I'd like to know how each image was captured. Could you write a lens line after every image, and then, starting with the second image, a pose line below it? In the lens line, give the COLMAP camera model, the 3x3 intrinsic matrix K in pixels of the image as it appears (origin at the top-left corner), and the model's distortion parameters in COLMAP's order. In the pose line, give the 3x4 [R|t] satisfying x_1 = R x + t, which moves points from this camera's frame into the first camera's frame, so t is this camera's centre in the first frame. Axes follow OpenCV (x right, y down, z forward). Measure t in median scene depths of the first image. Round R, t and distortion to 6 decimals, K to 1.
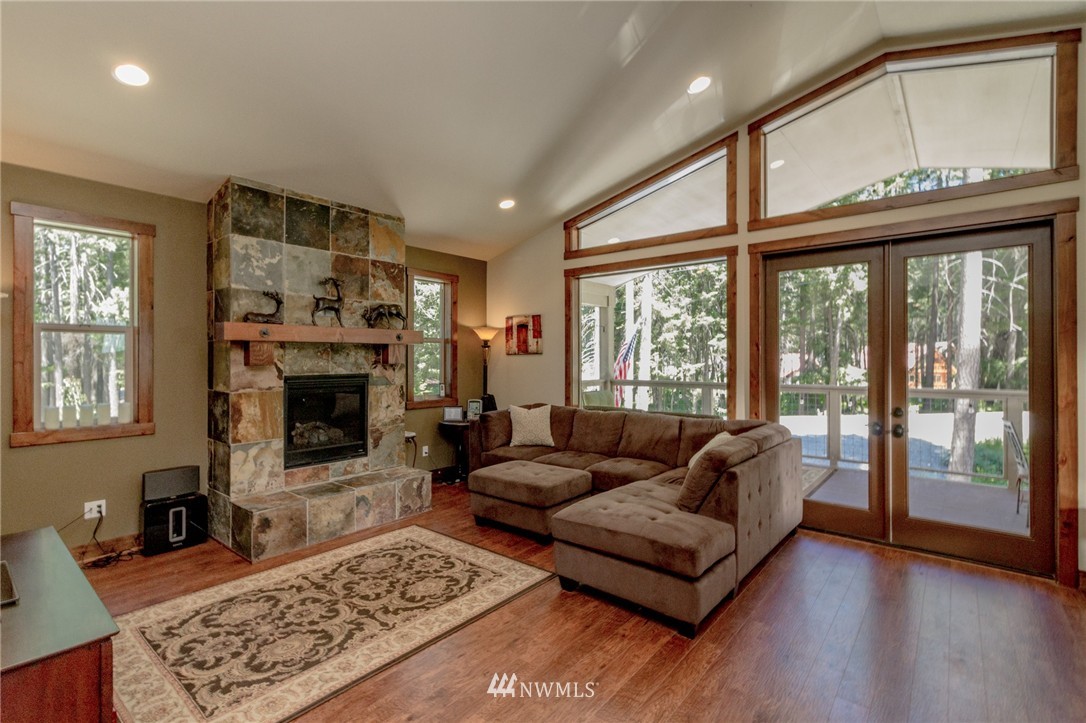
lens RADIAL K [[507.1, 0, 532.5], [0, 507.1, 354.9], [0, 0, 1]] dist [0.013184, -0.003130]
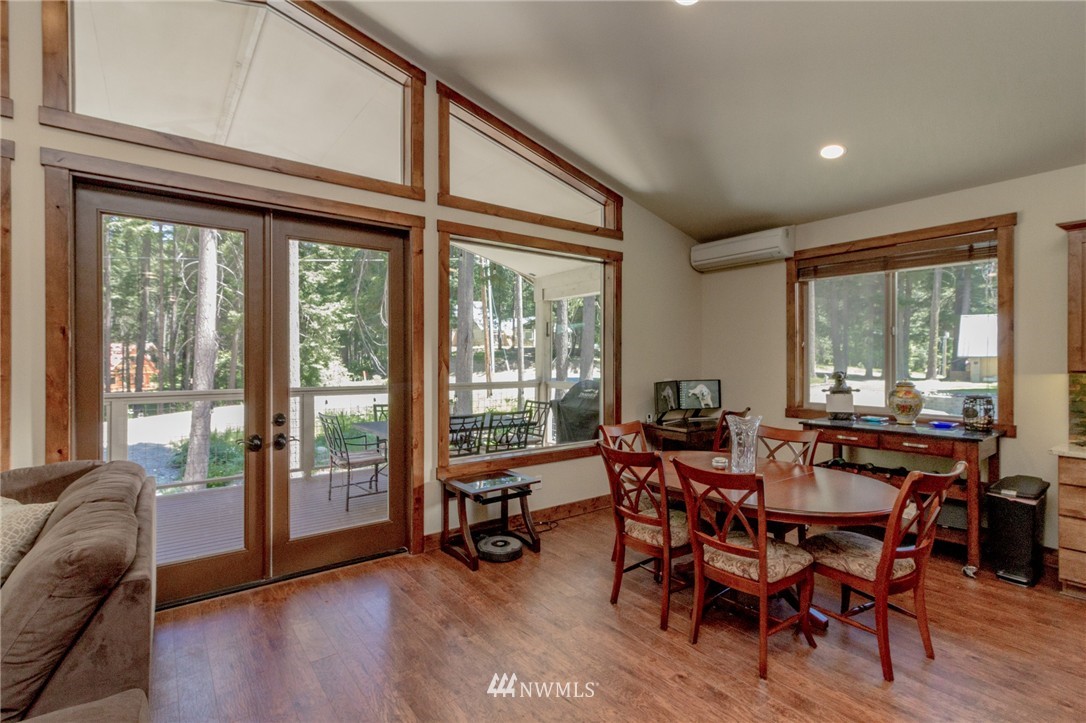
lens RADIAL K [[507.1, 0, 545.1], [0, 507.1, 362.9], [0, 0, 1]] dist [0.013184, -0.003130]
pose [[0.217355, -0.007046, 0.976067, -0.001960], [-0.006305, 0.999943, 0.008623, 0.009455], [-0.976072, -0.008028, 0.217298, 0.378049]]
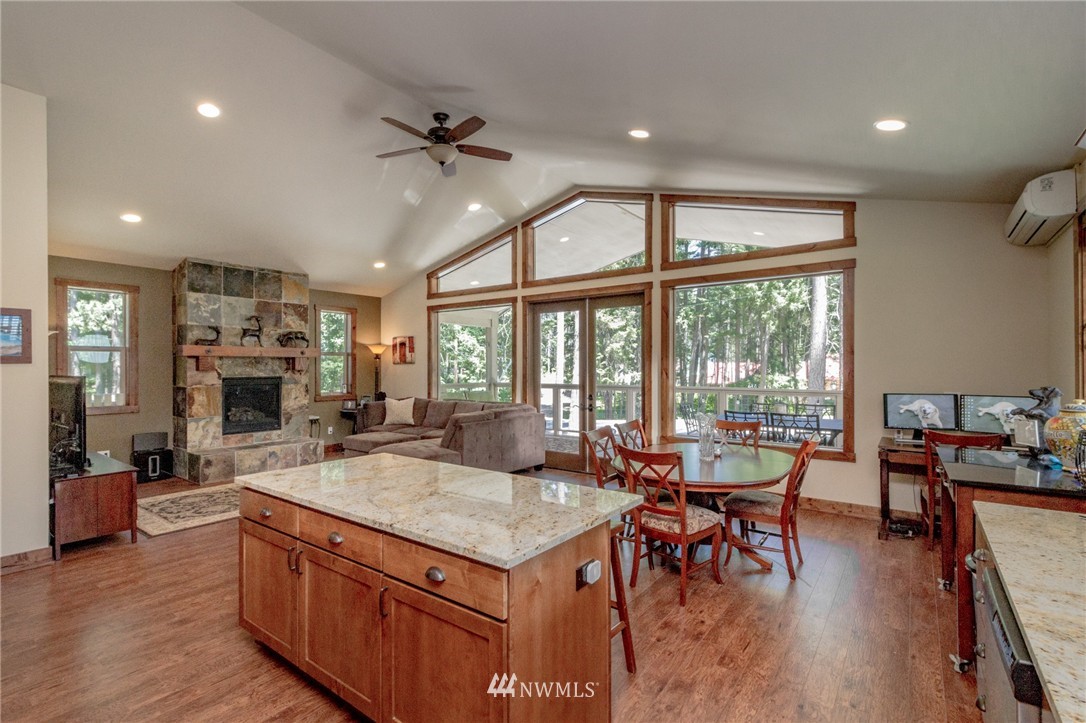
lens RADIAL K [[502.7, 0, 541.6], [0, 502.7, 364.4], [0, 0, 1]] dist [0.015392, -0.001117]
pose [[0.997980, -0.000547, 0.063524, 0.430960], [0.000460, 0.999999, 0.001377, -0.001650], [-0.063525, -0.001345, 0.997979, -0.682469]]
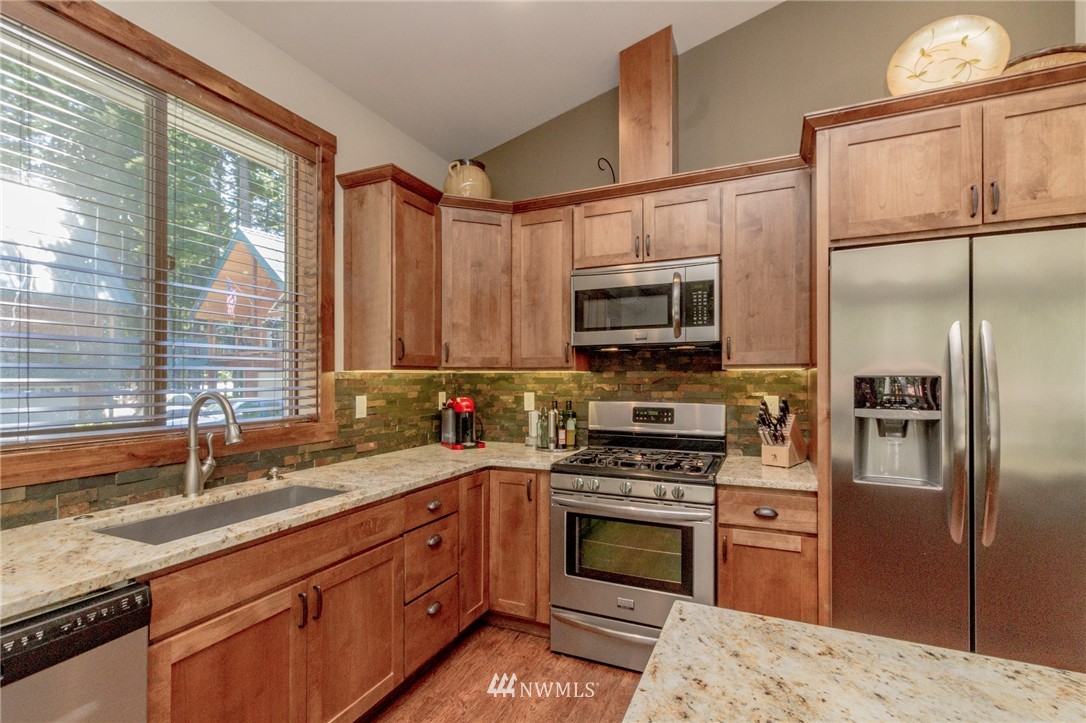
lens RADIAL K [[507.1, 0, 538.6], [0, 507.1, 376.7], [0, 0, 1]] dist [0.013184, -0.003130]
pose [[-0.961136, 0.002940, -0.276061, 0.558380], [0.005033, 0.999964, -0.006873, 0.037200], [0.276031, -0.007996, -0.961116, -0.093949]]
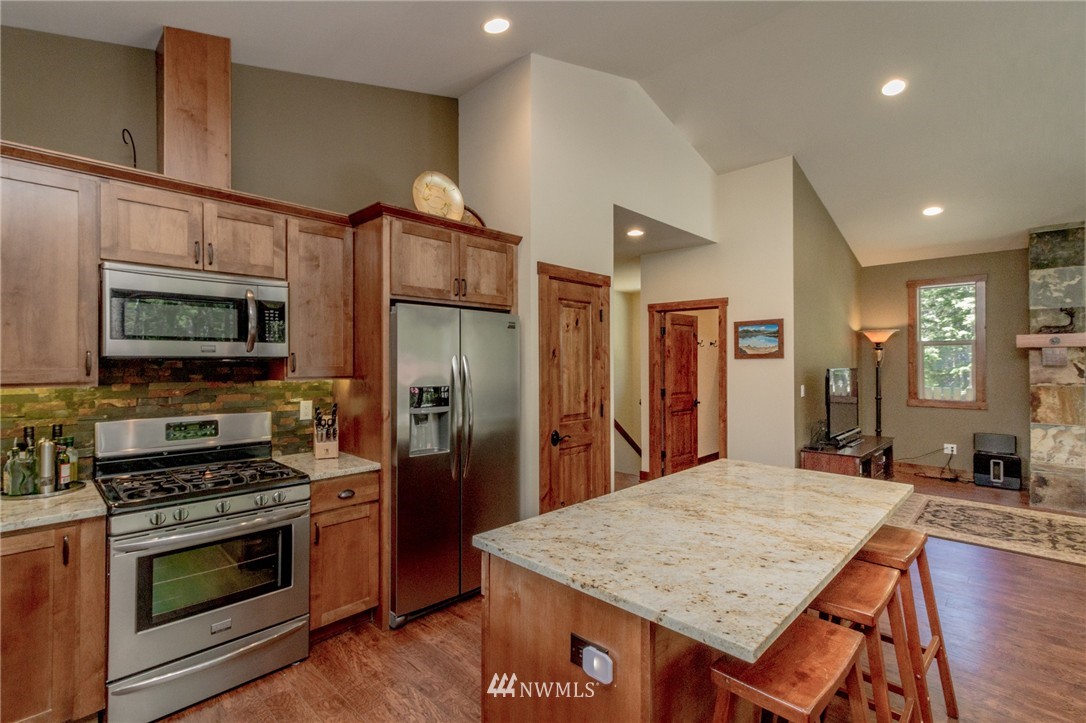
lens RADIAL K [[507.1, 0, 538.9], [0, 507.1, 363.6], [0, 0, 1]] dist [0.013184, -0.003130]
pose [[-0.064949, 0.004340, -0.997879, 0.833042], [0.005966, 0.999974, 0.003960, 0.002004], [0.997871, -0.005696, -0.064974, -0.228730]]
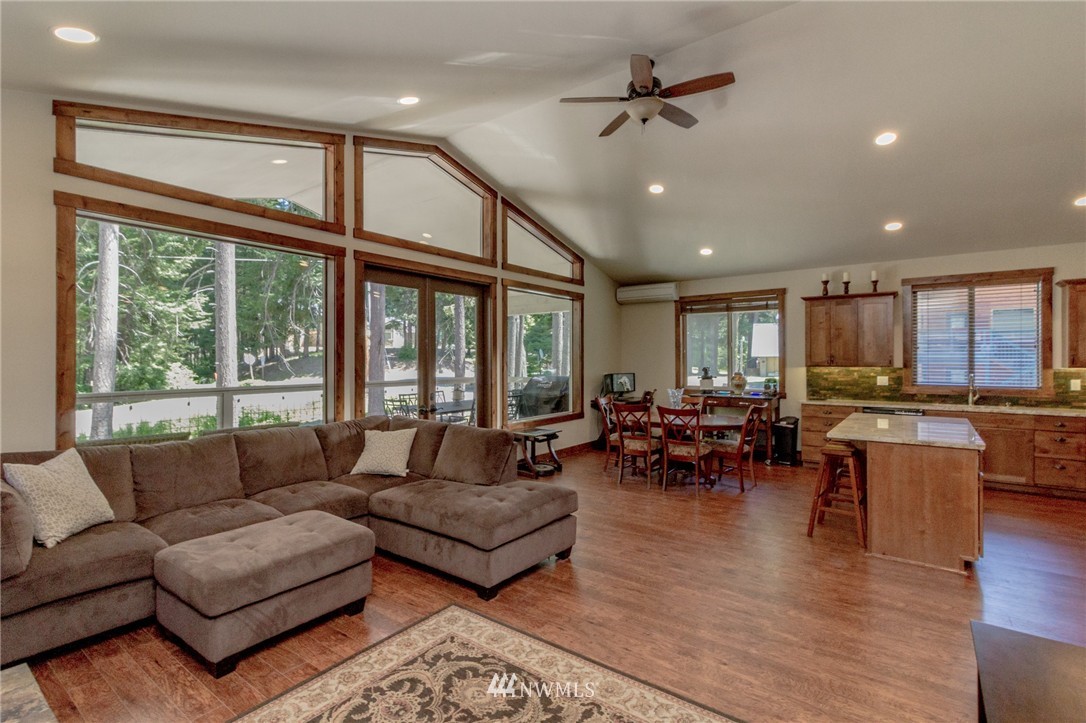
lens RADIAL K [[507.1, 0, 532.0], [0, 507.1, 357.1], [0, 0, 1]] dist [0.013184, -0.003130]
pose [[-0.054405, 0.004162, 0.998510, -0.710789], [-0.004431, 0.999980, -0.004409, 0.006310], [-0.998509, -0.004664, -0.054386, 0.771249]]
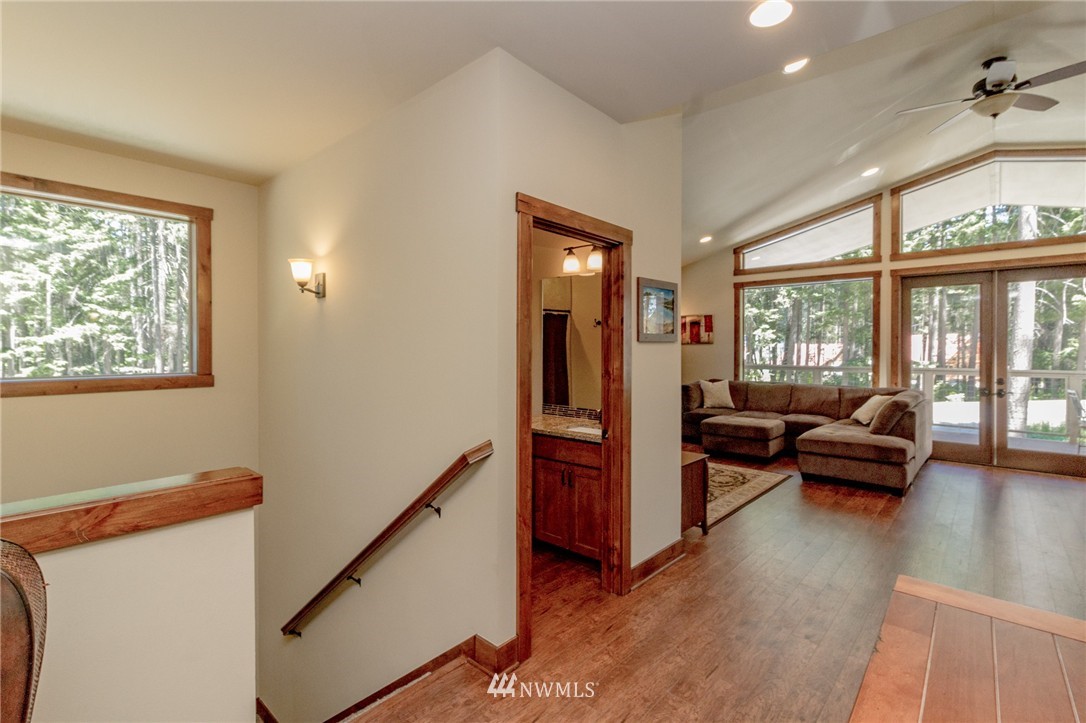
lens RADIAL K [[507.1, 0, 528.8], [0, 507.1, 347.9], [0, 0, 1]] dist [0.013184, -0.003130]
pose [[0.998977, 0.002373, -0.045160, -0.621642], [-0.002067, 0.999975, 0.006807, 0.002149], [0.045175, -0.006707, 0.998957, -0.592567]]
